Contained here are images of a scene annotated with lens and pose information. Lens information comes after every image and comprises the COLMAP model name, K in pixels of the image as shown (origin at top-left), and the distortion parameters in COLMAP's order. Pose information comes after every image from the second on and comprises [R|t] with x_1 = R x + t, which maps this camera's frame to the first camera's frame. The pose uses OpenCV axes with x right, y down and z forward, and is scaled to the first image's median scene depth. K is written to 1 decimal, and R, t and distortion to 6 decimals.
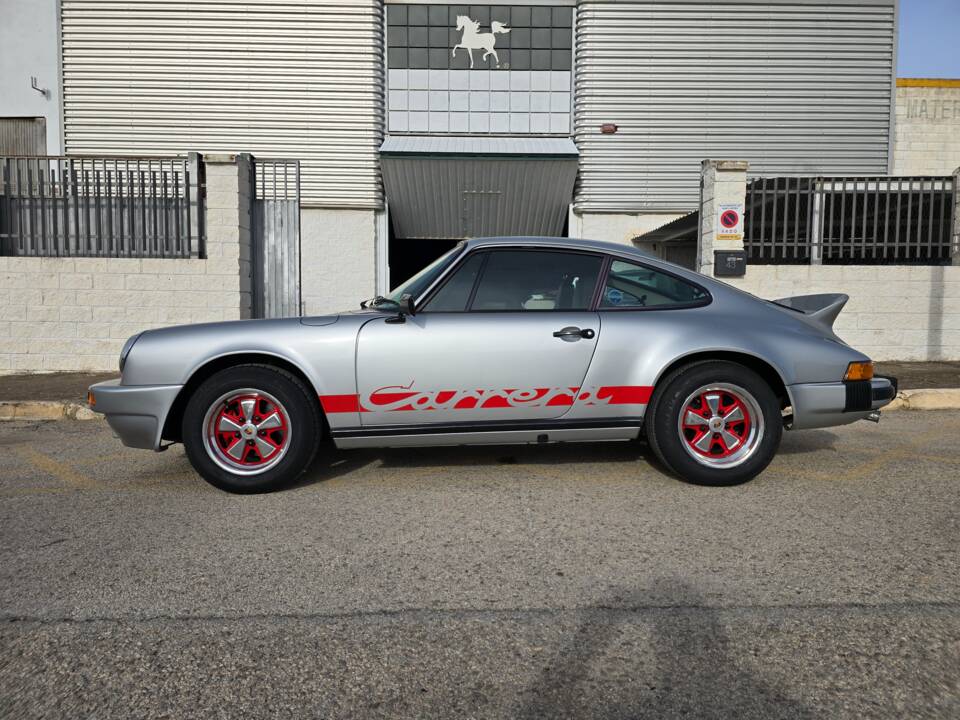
lens RADIAL K [[649.5, 0, 481.3], [0, 649.5, 357.5], [0, 0, 1]] dist [0.055359, -0.057639]
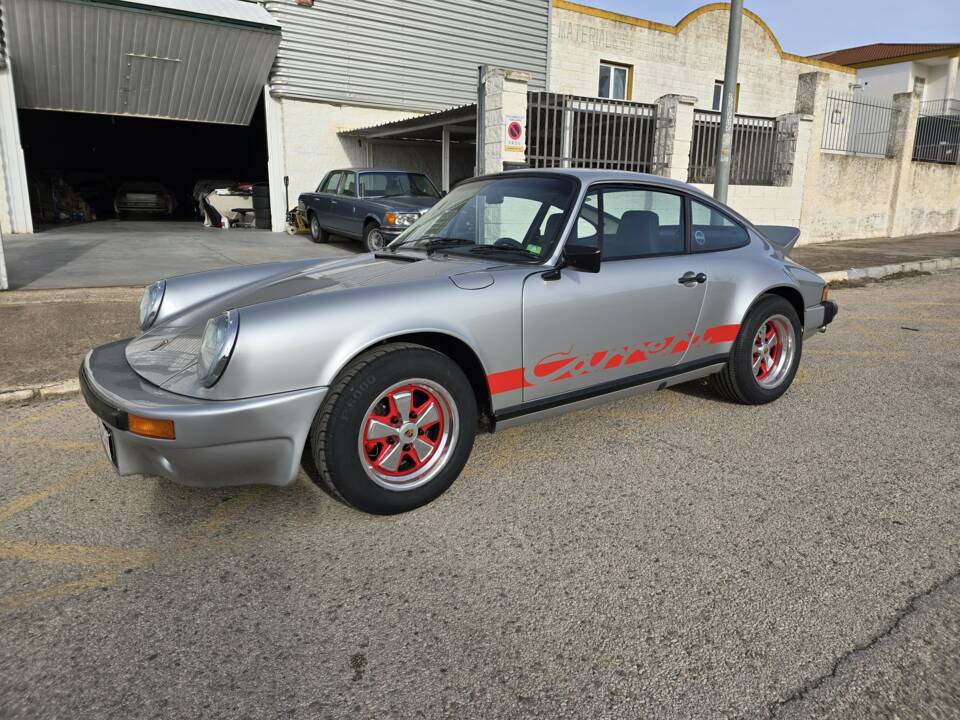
lens RADIAL K [[641.4, 0, 487.4], [0, 641.4, 361.8], [0, 0, 1]] dist [0.048784, -0.045906]
pose [[0.833521, -0.125324, 0.538086, -0.240981], [0.030128, 0.982794, 0.182229, -0.036687], [-0.551666, -0.135681, 0.822956, 0.124886]]
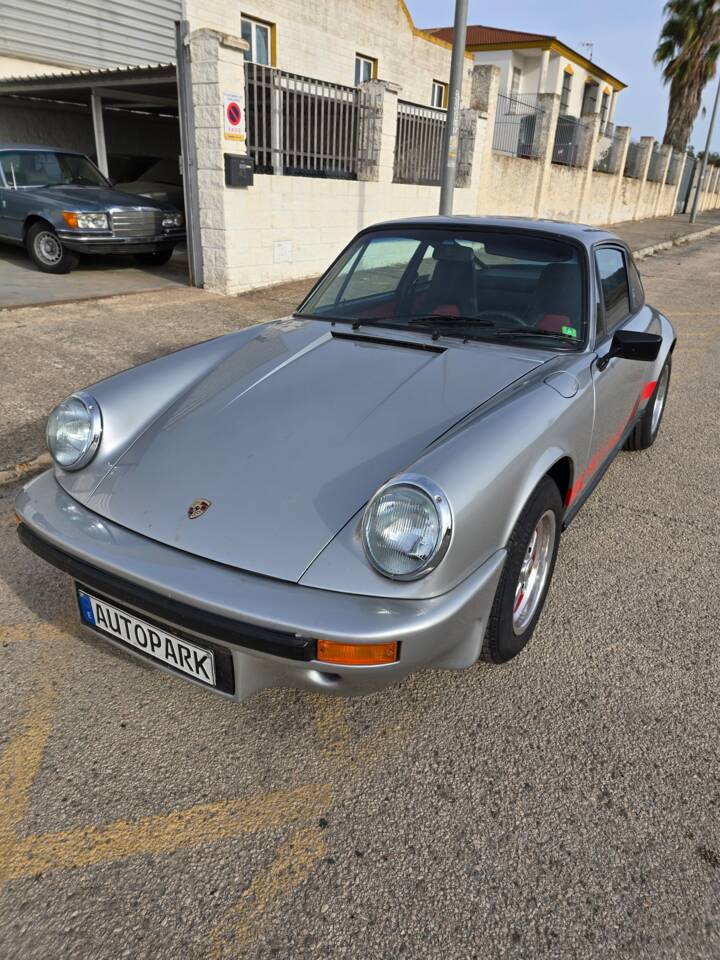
lens RADIAL K [[649.5, 0, 370.0], [0, 649.5, 488.8], [0, 0, 1]] dist [0.055359, -0.057639]
pose [[0.540083, -0.329884, 0.774265, -0.339582], [0.013096, 0.923162, 0.384188, -0.081421], [-0.841510, -0.197353, 0.502904, 0.300036]]
